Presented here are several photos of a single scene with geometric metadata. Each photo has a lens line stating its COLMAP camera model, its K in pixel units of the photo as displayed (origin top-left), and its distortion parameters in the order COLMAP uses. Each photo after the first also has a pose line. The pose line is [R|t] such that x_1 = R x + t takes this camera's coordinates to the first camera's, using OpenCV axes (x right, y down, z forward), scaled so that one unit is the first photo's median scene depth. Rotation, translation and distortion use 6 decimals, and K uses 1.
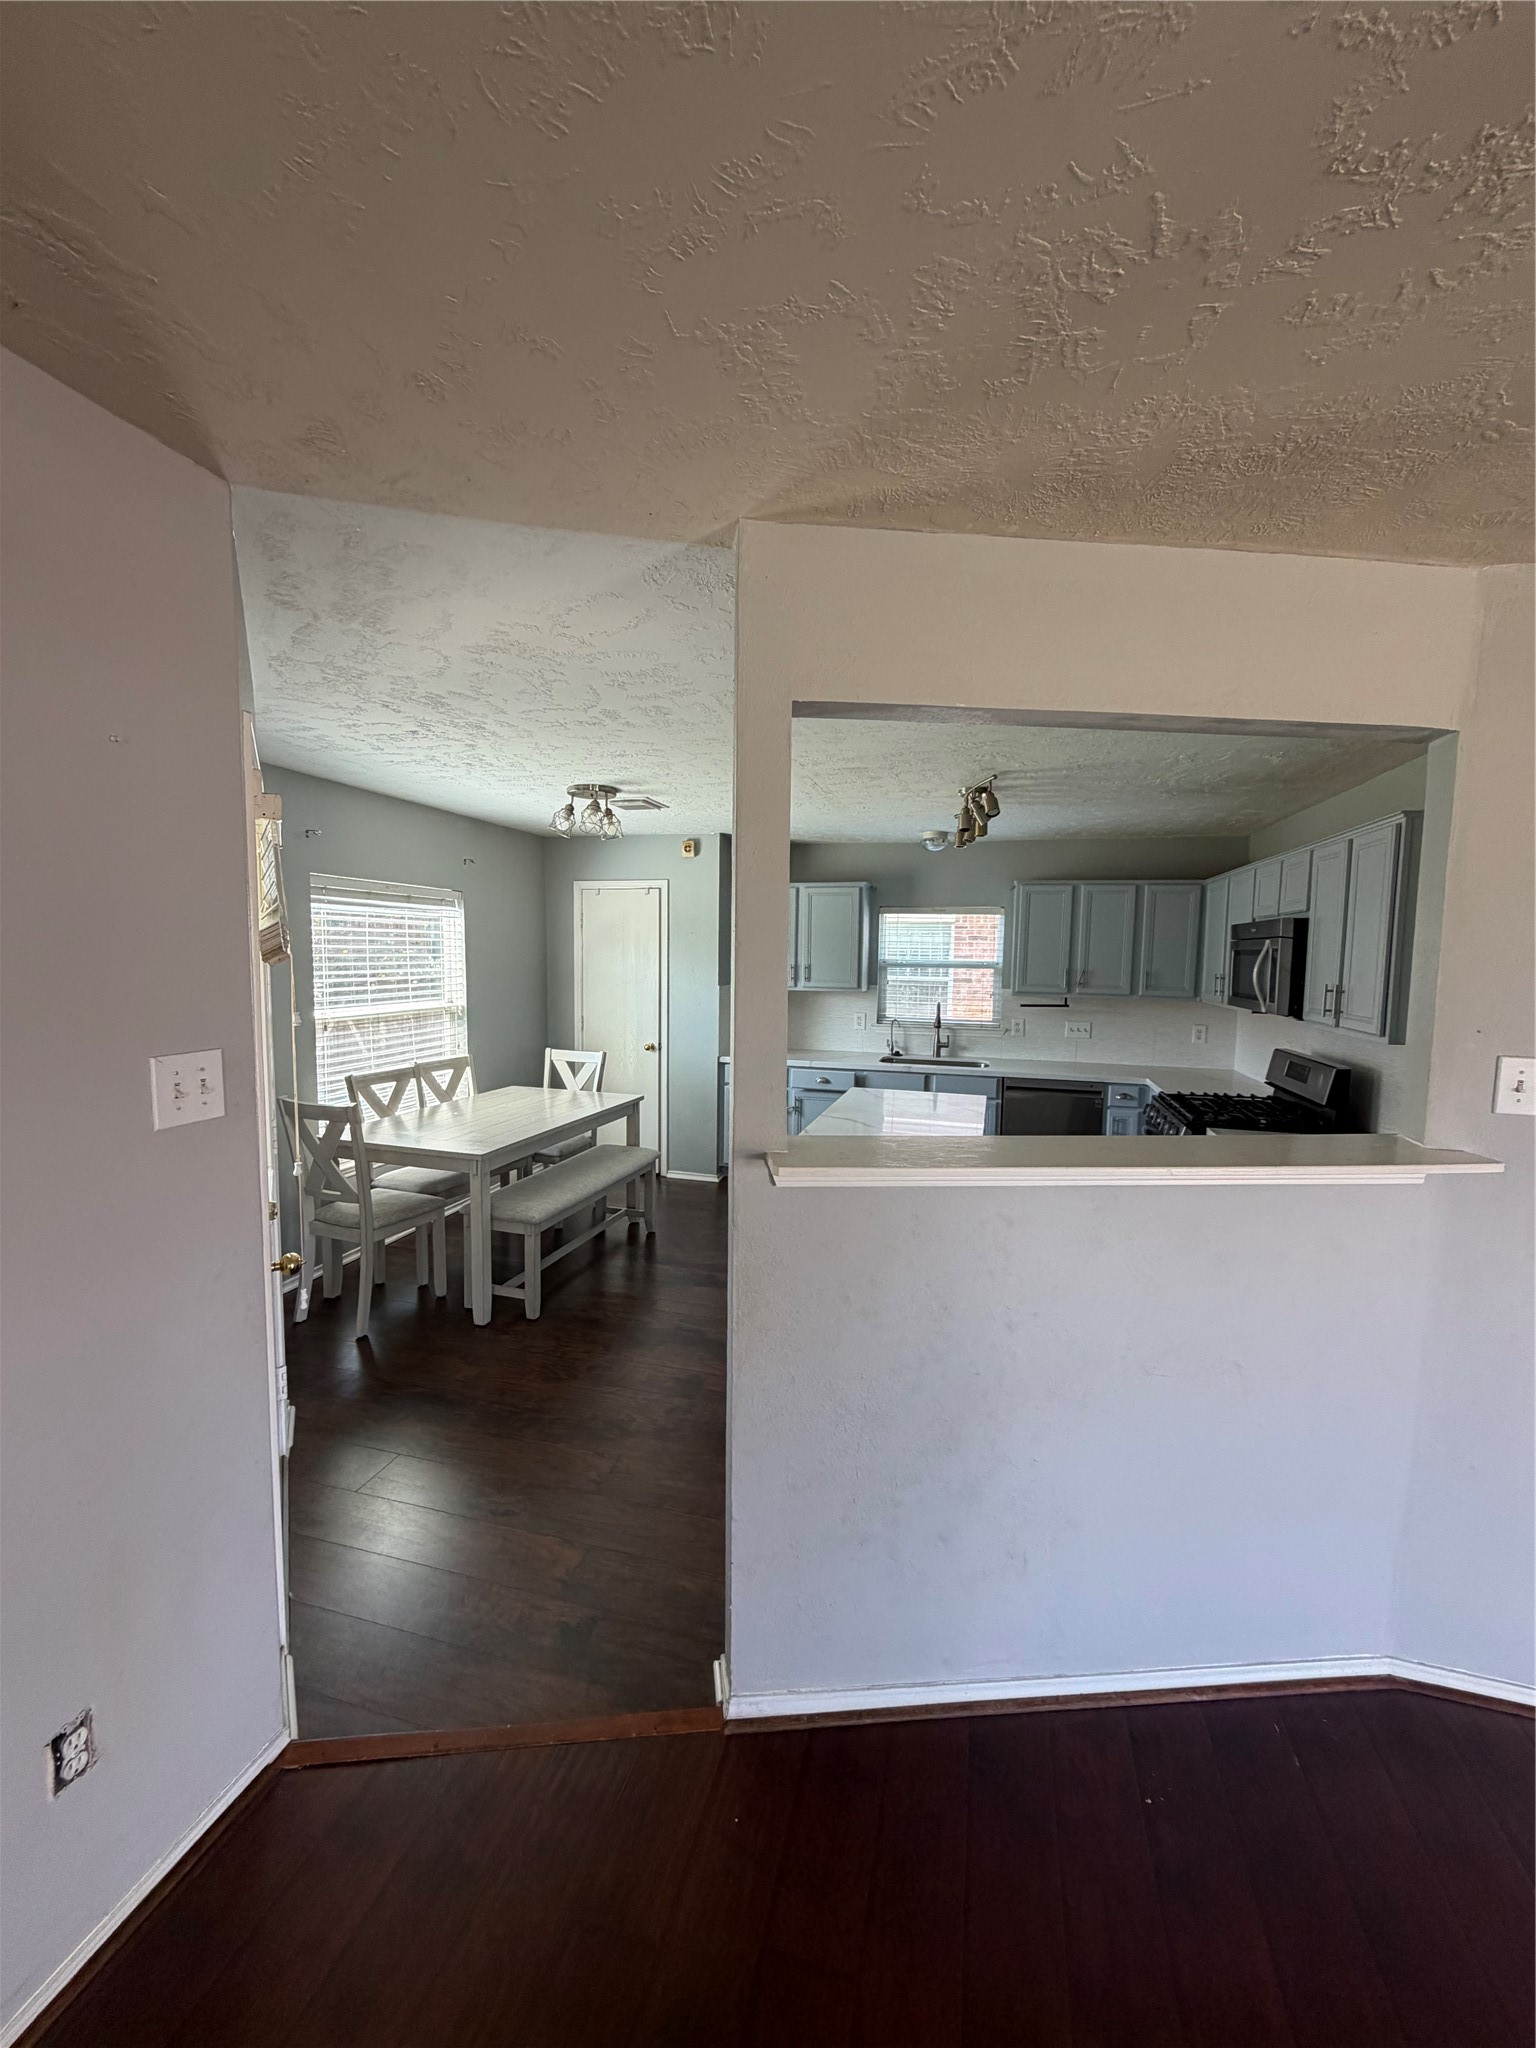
lens RADIAL K [[815.2, 0, 768.4], [0, 815.2, 1025.6], [0, 0, 1]] dist [0.001480, -0.000138]
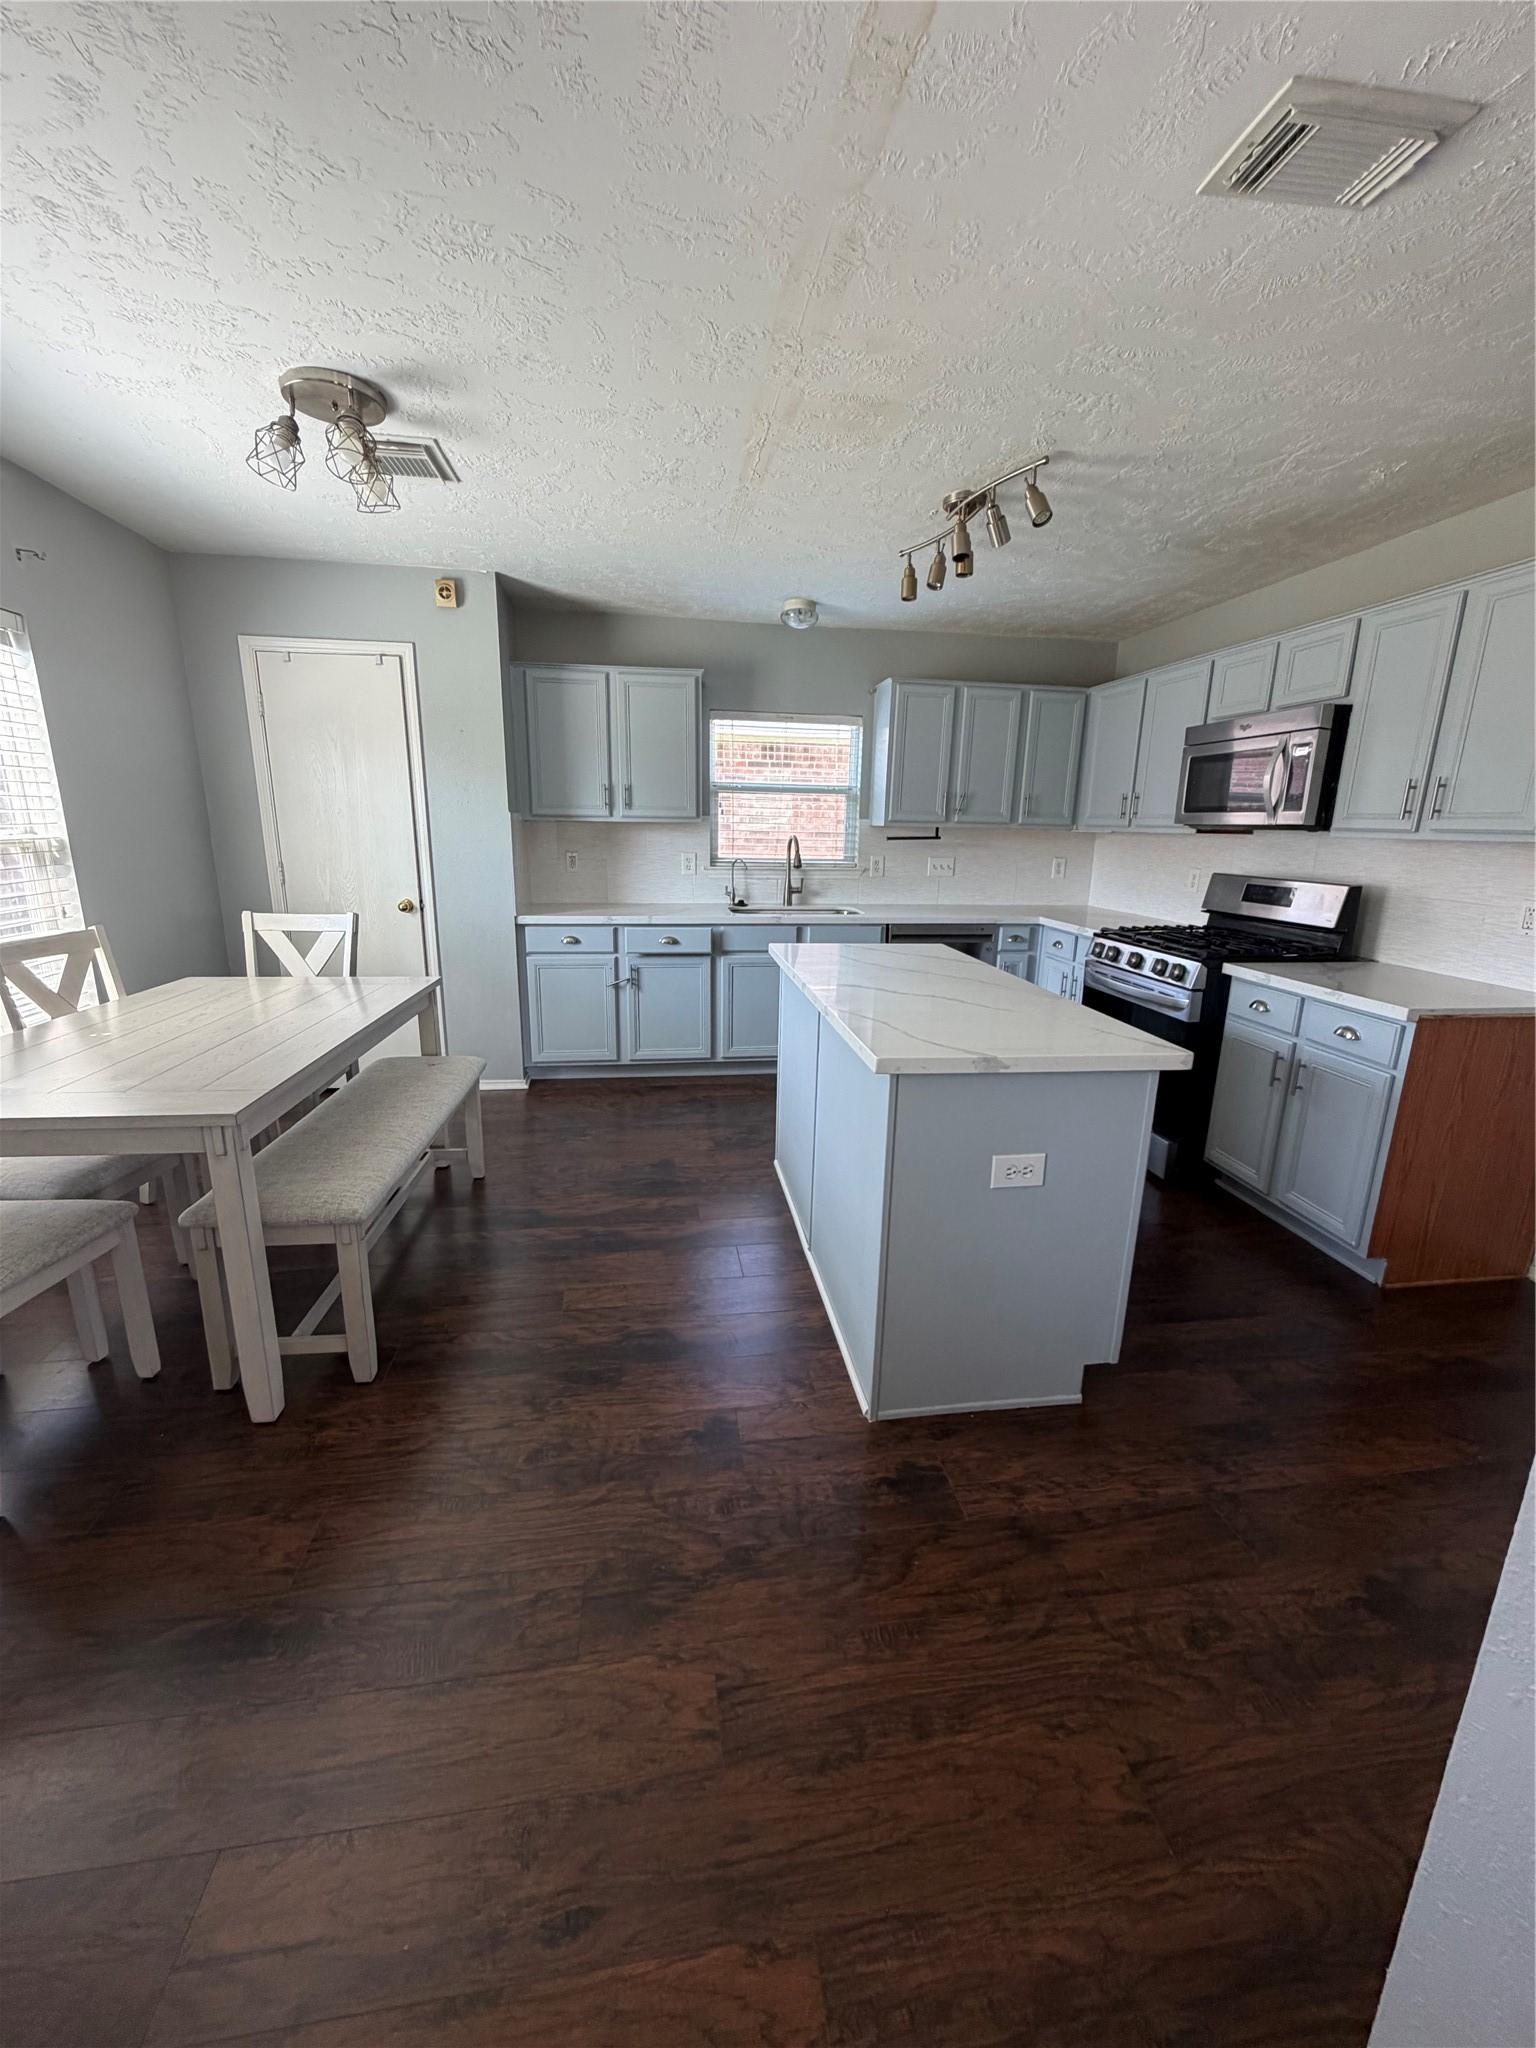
lens RADIAL K [[815.2, 0, 768.9], [0, 815.2, 1023.1], [0, 0, 1]] dist [0.001480, -0.000138]
pose [[0.915286, -0.094825, 0.391483, -0.156065], [0.031959, 0.985927, 0.164092, 0.022193], [-0.401534, -0.137680, 0.905436, 0.277252]]
